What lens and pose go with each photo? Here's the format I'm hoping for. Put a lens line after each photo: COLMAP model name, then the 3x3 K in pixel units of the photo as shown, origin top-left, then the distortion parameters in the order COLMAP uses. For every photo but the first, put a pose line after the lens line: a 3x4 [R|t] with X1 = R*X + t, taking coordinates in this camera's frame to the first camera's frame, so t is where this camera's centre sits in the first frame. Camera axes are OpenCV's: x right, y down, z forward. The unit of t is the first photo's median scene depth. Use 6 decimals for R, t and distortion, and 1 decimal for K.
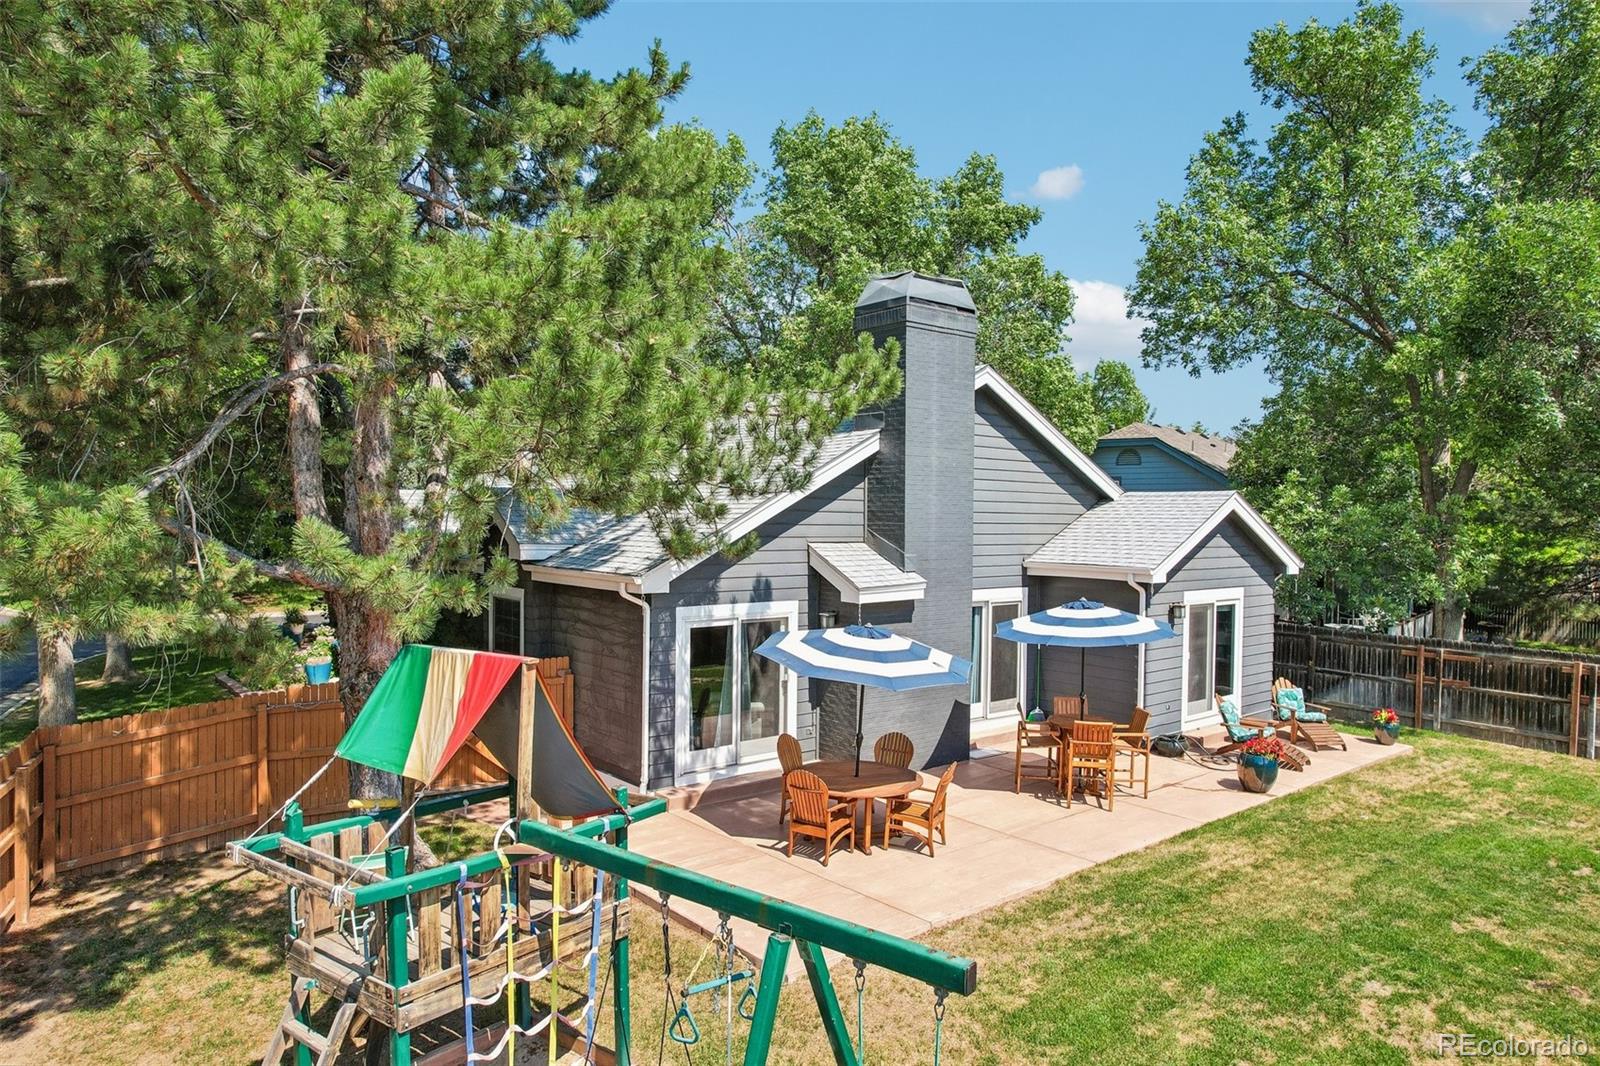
lens RADIAL K [[1046.6, 0, 791.4], [0, 1046.6, 531.7], [0, 0, 1]] dist [-0.058616, 0.044322]
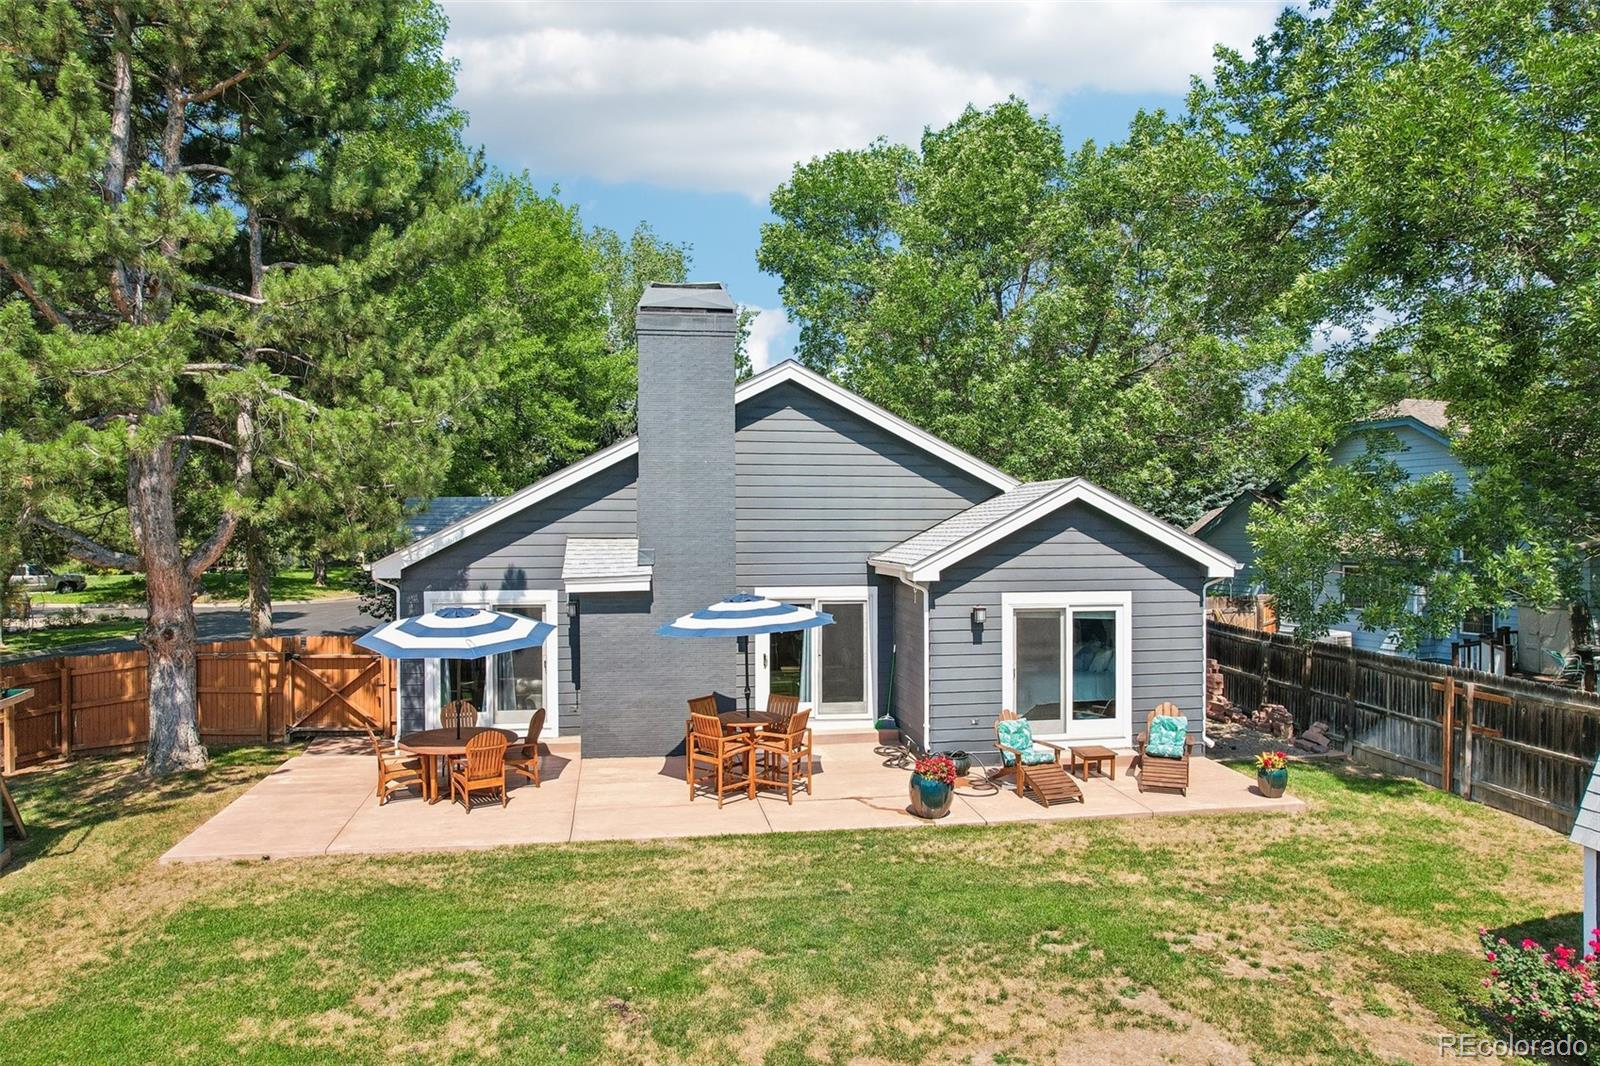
lens RADIAL K [[1046.6, 0, 794.9], [0, 1046.6, 526.2], [0, 0, 1]] dist [-0.058616, 0.044322]
pose [[0.852794, -0.015511, -0.522017, 0.854243], [0.004367, 0.999736, -0.022570, 0.025121], [0.522229, 0.016968, 0.852636, 0.189292]]
